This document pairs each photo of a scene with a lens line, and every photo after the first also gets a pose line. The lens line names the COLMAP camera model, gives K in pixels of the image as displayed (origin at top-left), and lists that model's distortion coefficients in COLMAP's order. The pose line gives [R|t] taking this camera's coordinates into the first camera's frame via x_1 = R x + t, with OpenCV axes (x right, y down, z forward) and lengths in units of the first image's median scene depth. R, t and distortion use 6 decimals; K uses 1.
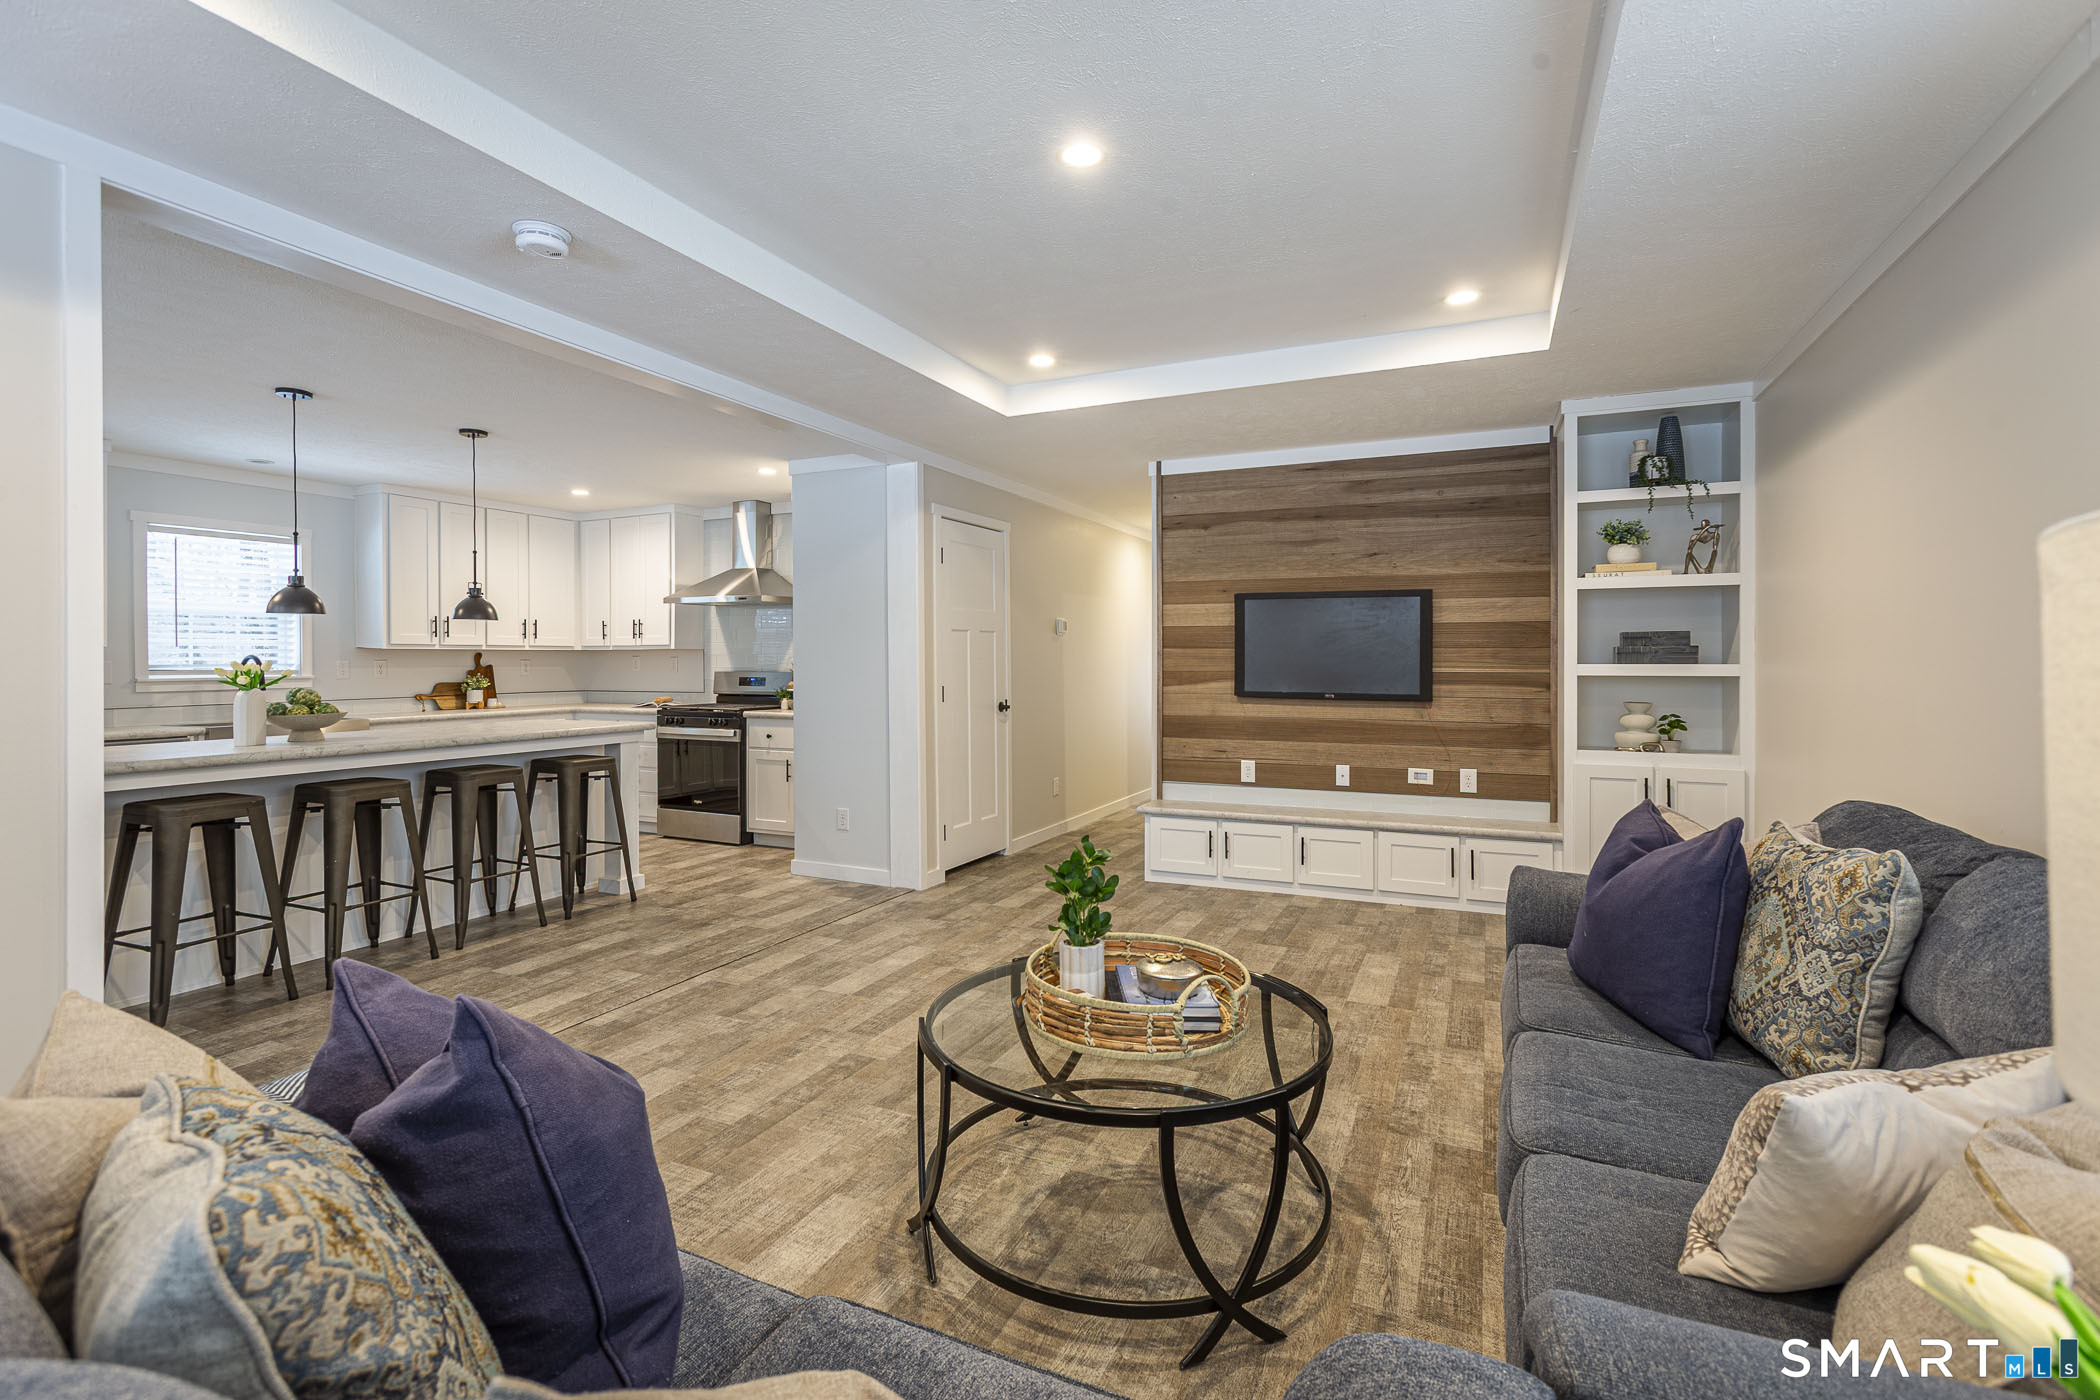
lens RADIAL K [[944.1, 0, 1027.3], [0, 944.1, 658.1], [0, 0, 1]] dist [-0.002807, 0.005013]
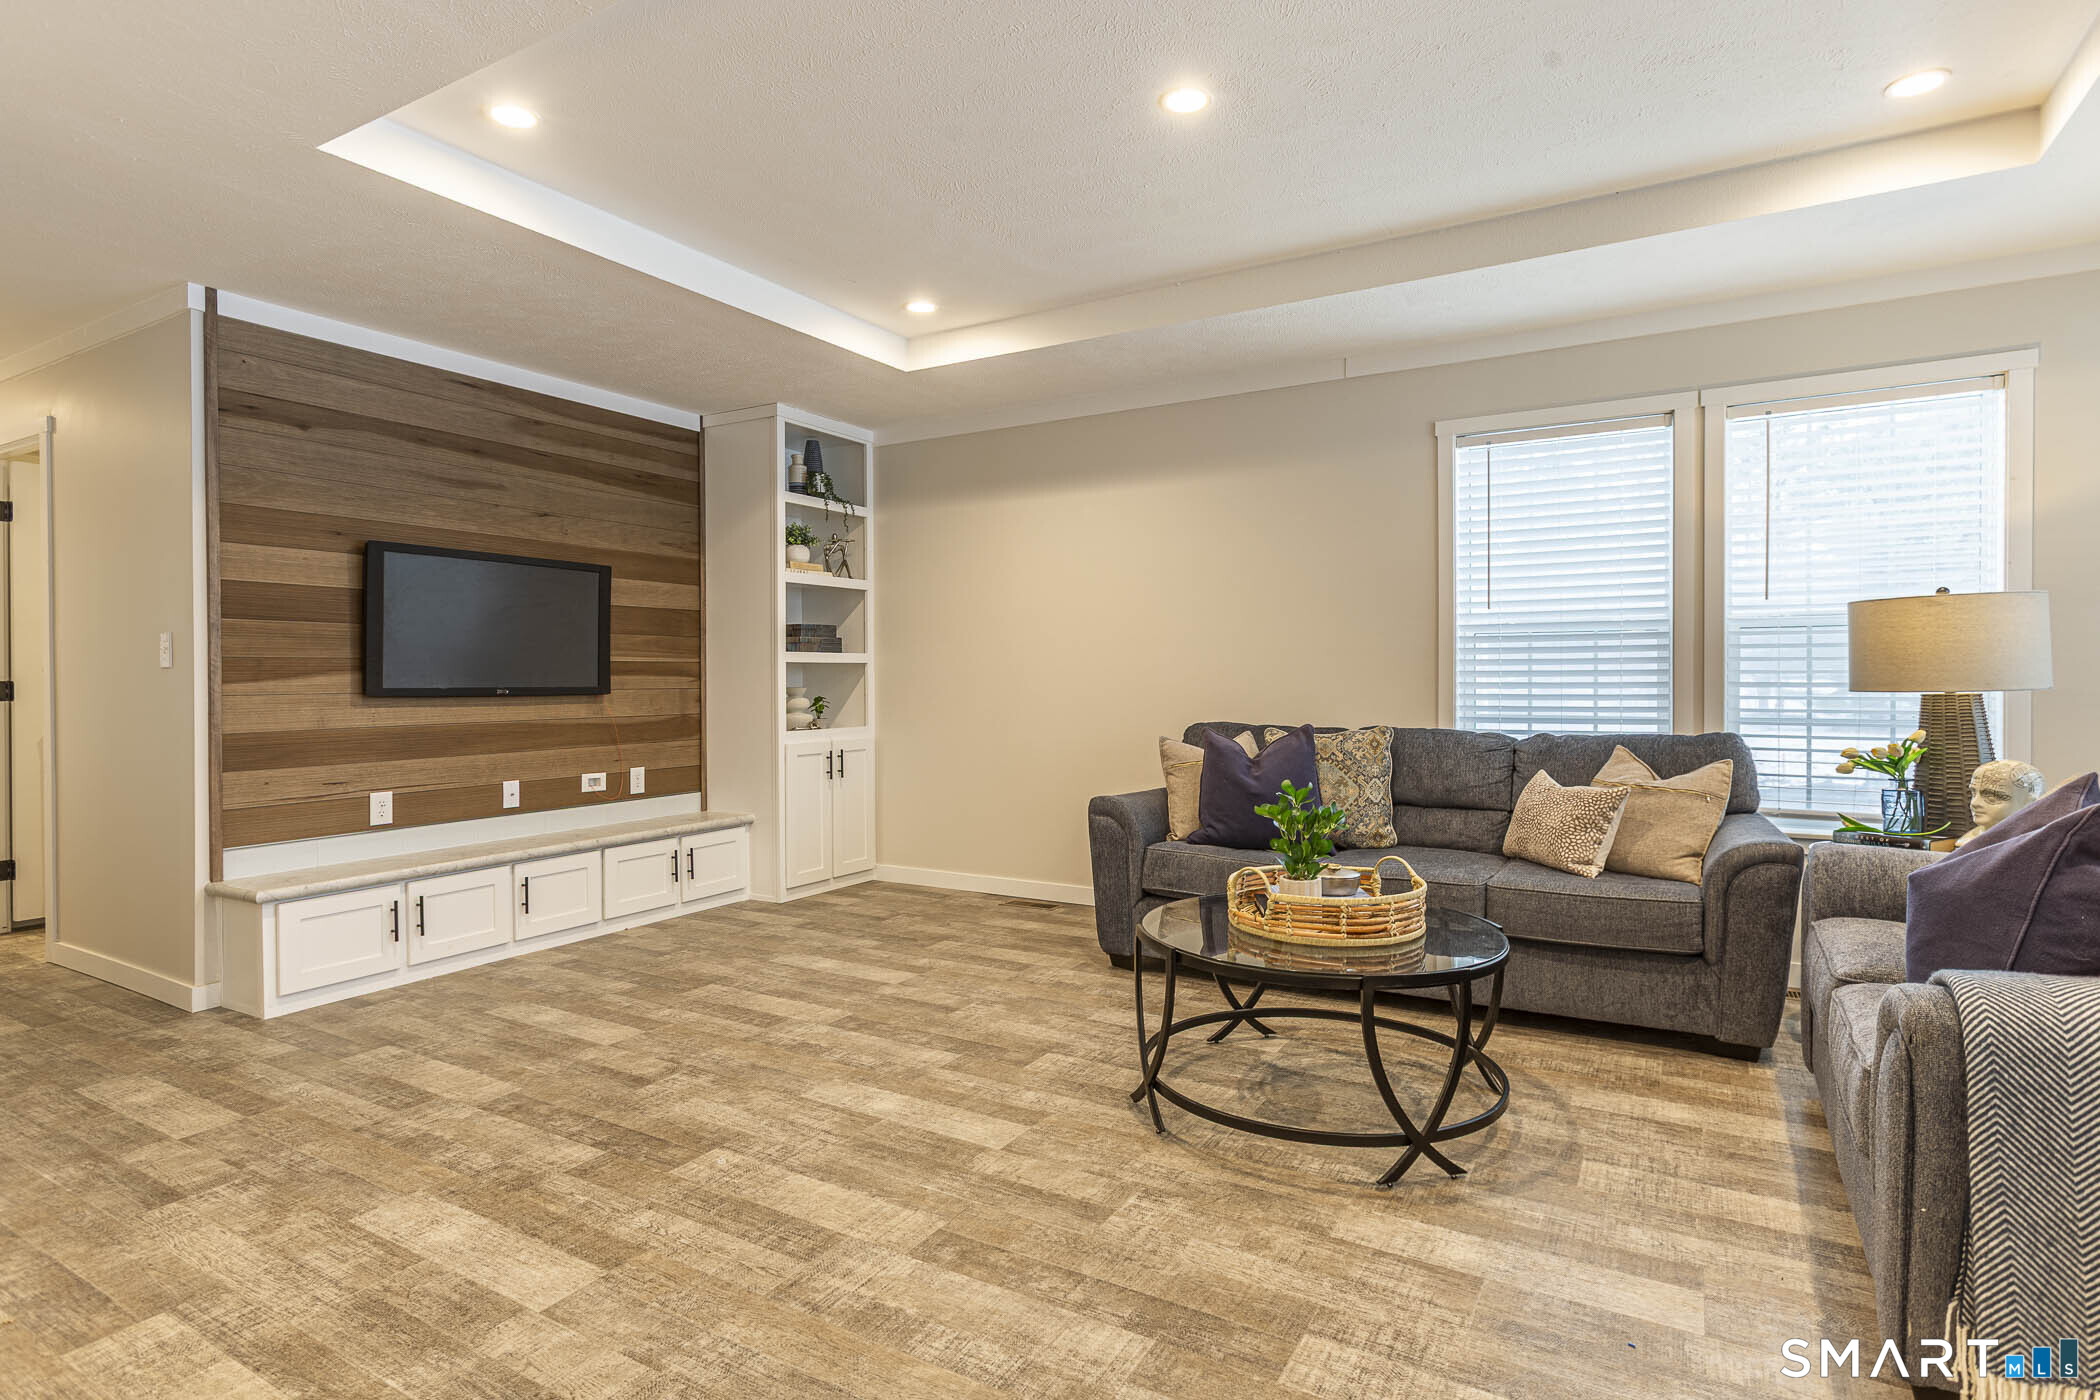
lens RADIAL K [[1058.6, 0, 1041.5], [0, 1058.6, 683.1], [0, 0, 1]] dist [-0.008455, 0.004090]
pose [[0.099259, -0.007441, 0.995034, -0.494438], [0.001659, 0.999972, 0.007312, 0.028239], [-0.995060, 0.000925, 0.099269, 0.493327]]
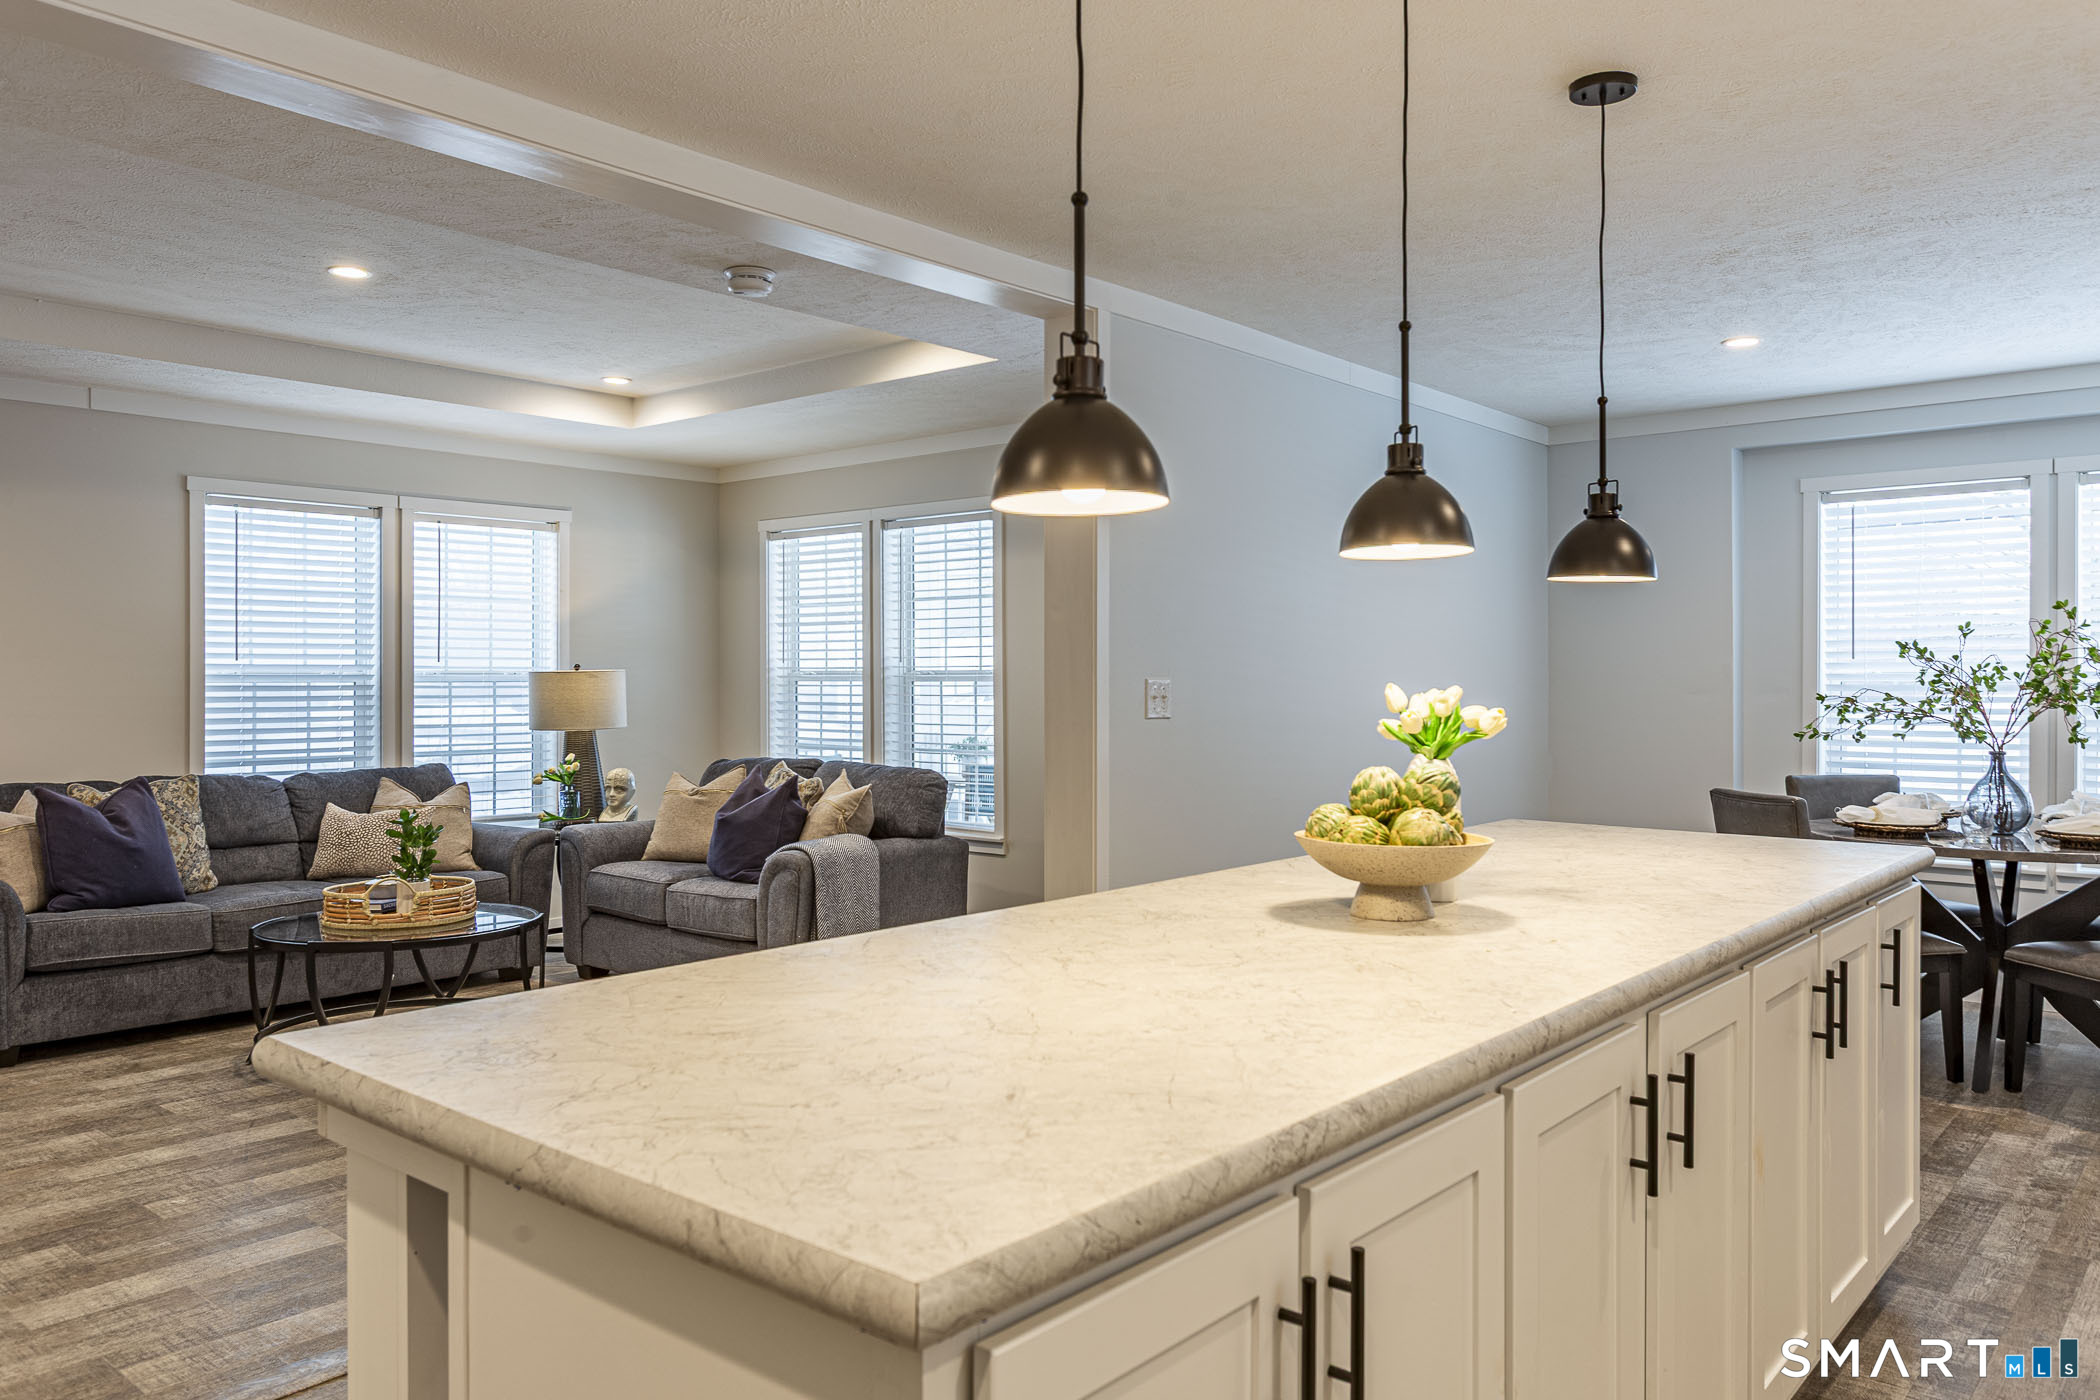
lens RADIAL K [[1563.2, 0, 1055.7], [0, 1563.2, 690.5], [0, 0, 1]] dist [0.053849, 0.001097]
pose [[-0.966687, 0.004919, 0.255916, -0.633404], [0.004920, 0.999988, -0.000635, 0.006932], [-0.255916, 0.000646, -0.966699, 1.302430]]
